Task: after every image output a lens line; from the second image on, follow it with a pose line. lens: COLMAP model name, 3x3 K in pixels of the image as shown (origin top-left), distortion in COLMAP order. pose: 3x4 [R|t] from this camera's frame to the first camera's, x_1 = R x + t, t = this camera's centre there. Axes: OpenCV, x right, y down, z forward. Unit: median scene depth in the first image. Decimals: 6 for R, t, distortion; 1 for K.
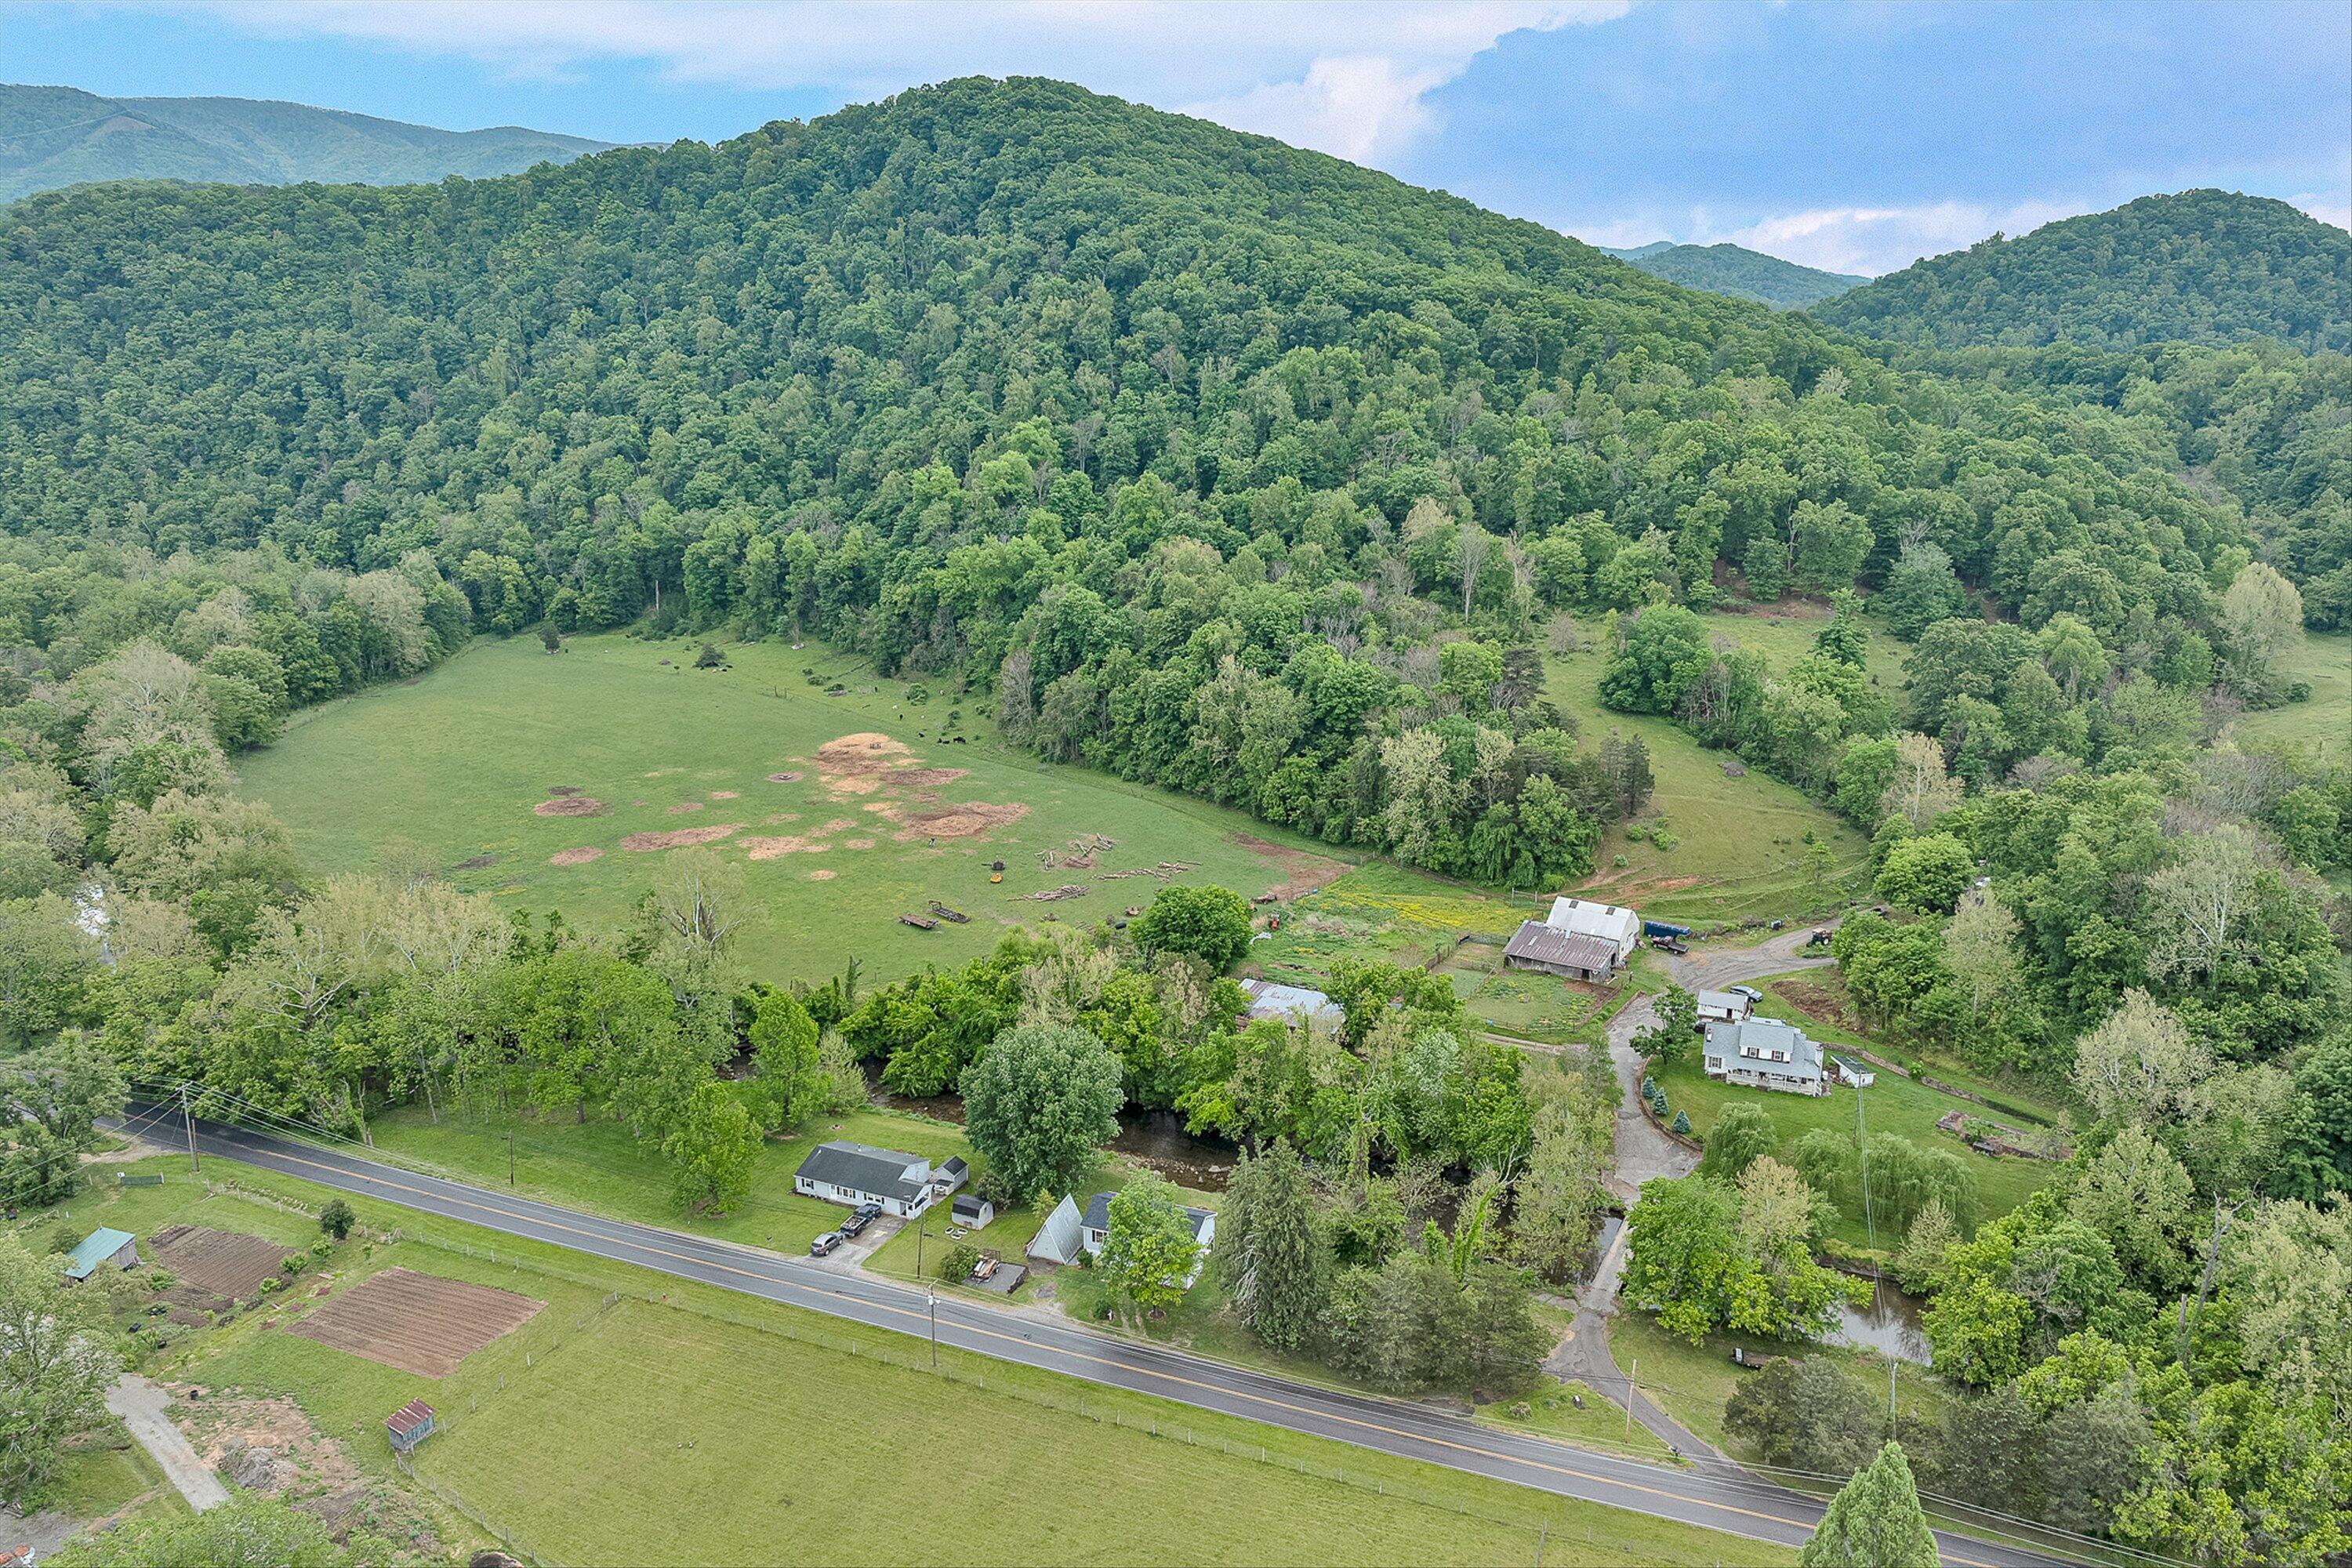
lens RADIAL K [[1627.5, 0, 1176.0], [0, 1627.5, 784.0], [0, 0, 1]] dist [0.000167, -0.077333]
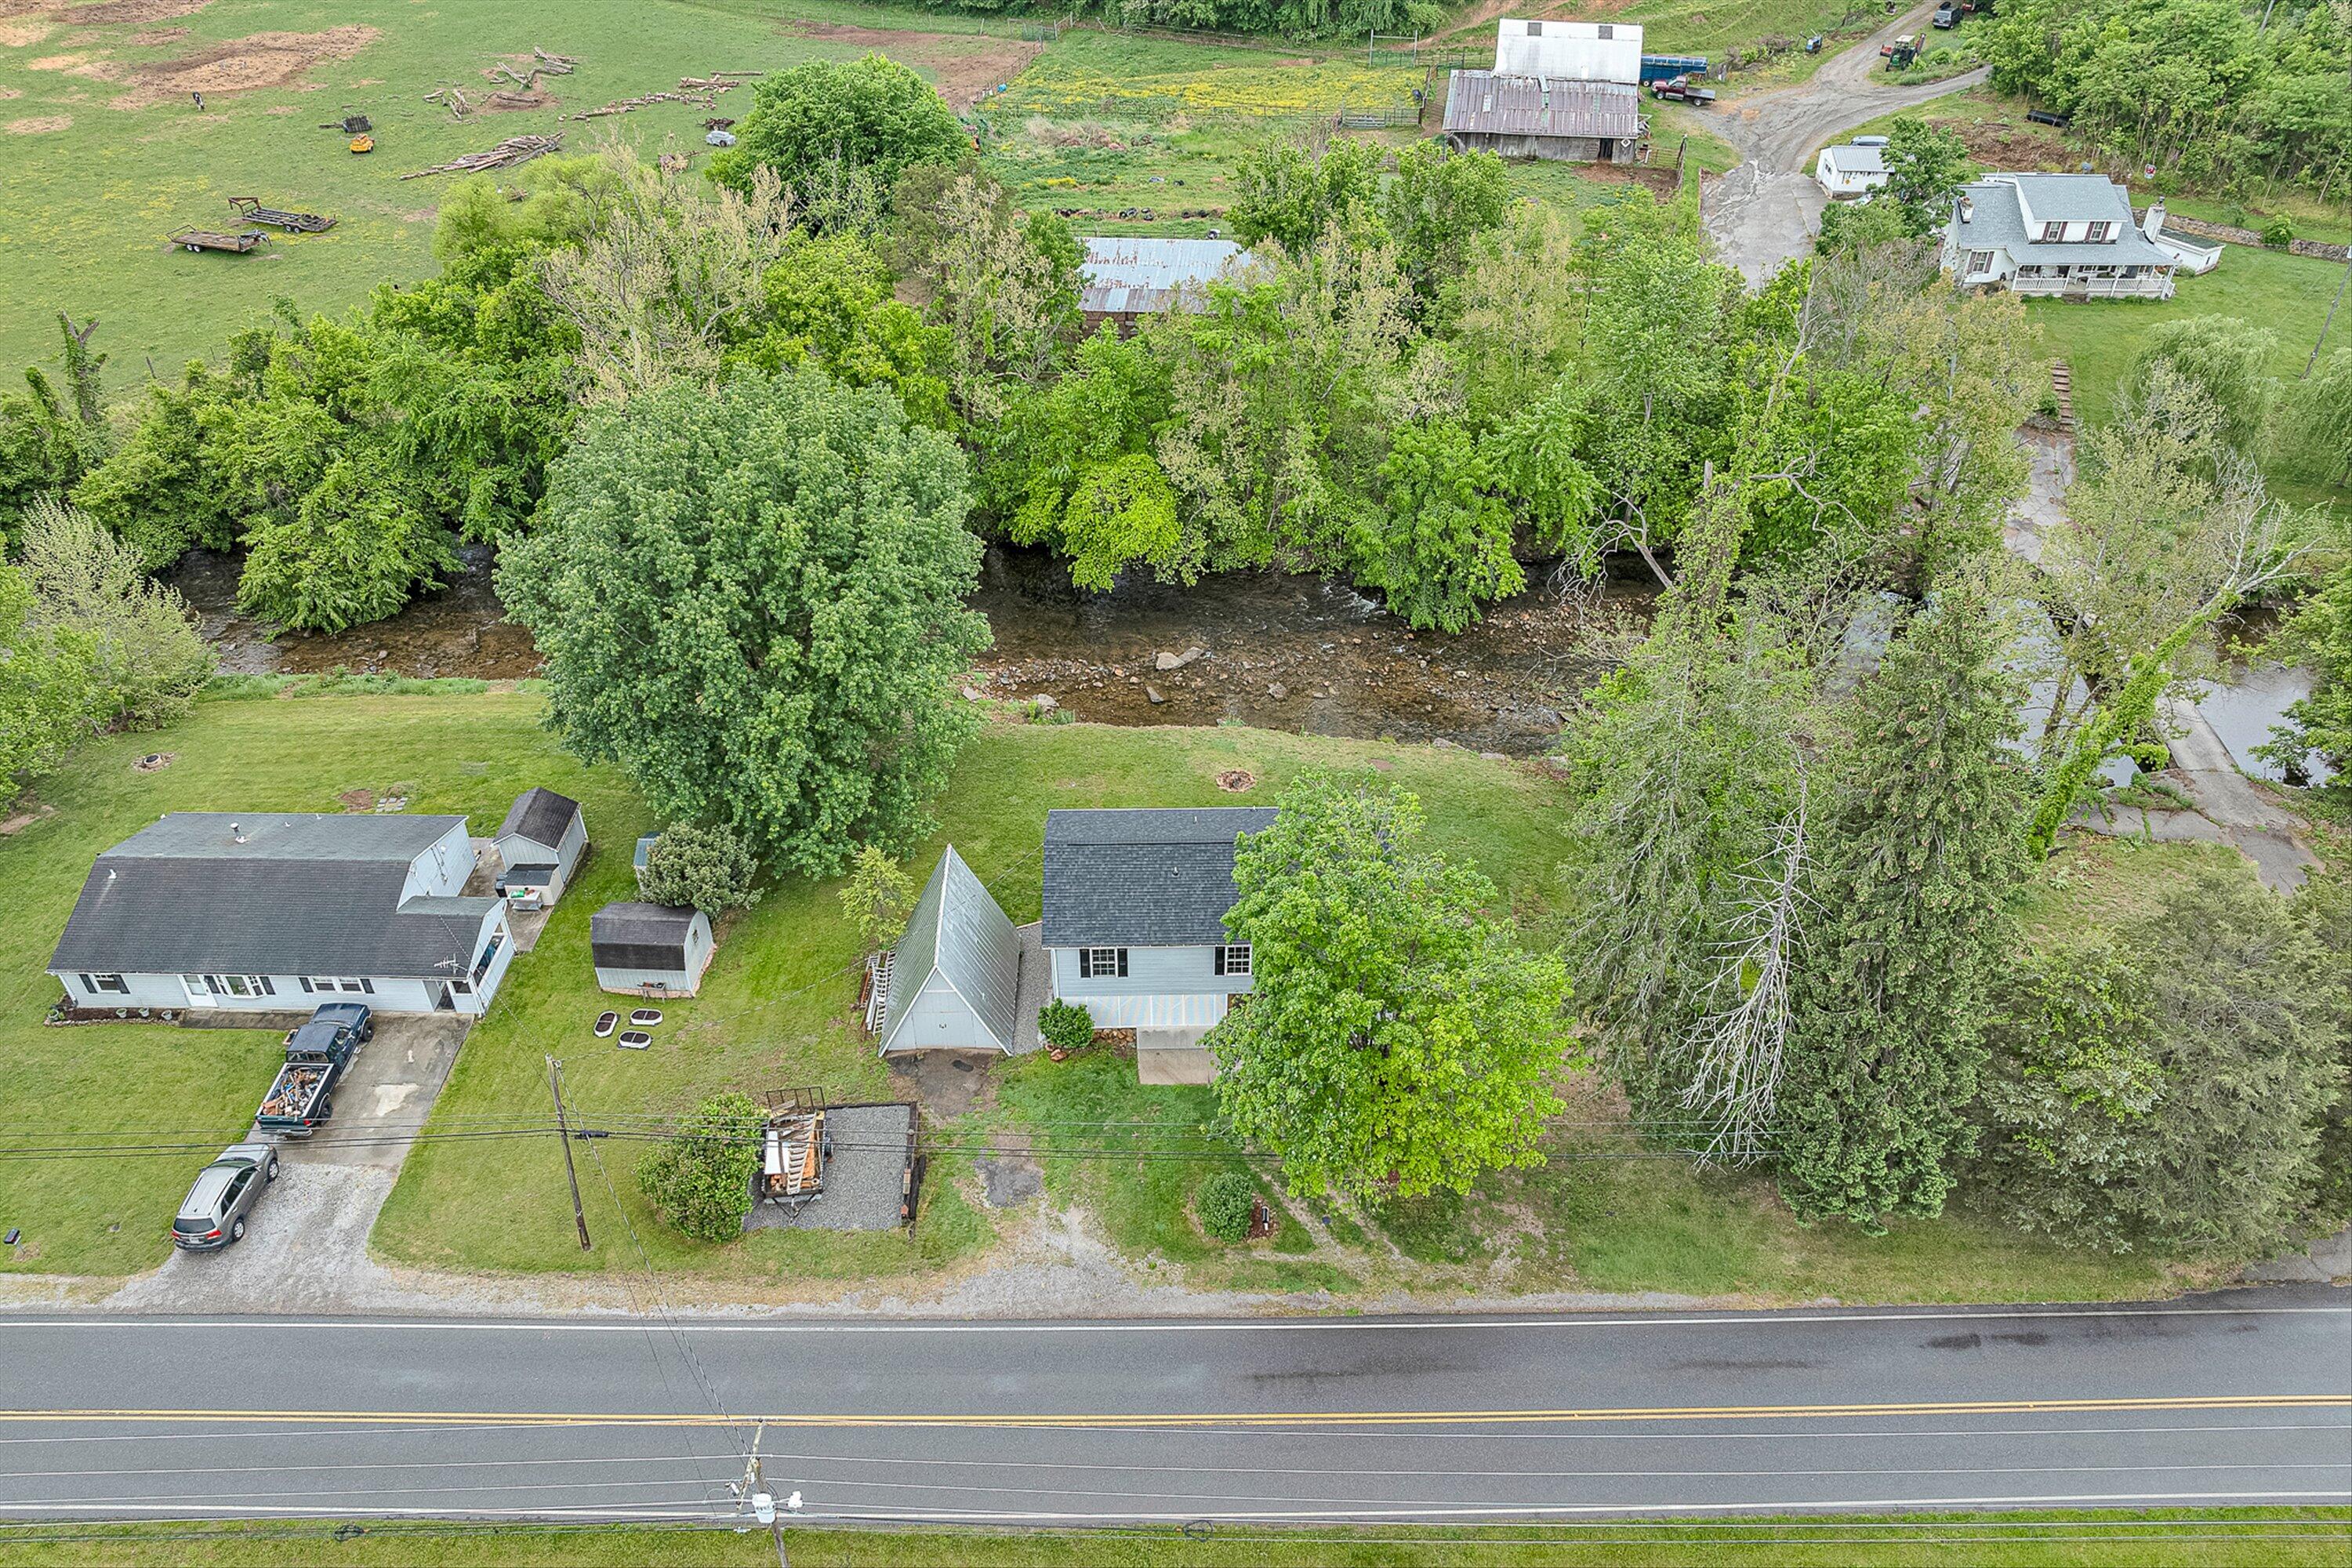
lens RADIAL K [[1669.3, 0, 1176.0], [0, 1669.3, 784.0], [0, 0, 1]] dist [-0.060580, 0.035693]
pose [[0.926881, -0.229773, 0.296808, -0.047463], [0.101055, 0.914302, 0.392224, 0.042270], [-0.361495, -0.333552, 0.870669, 0.266840]]
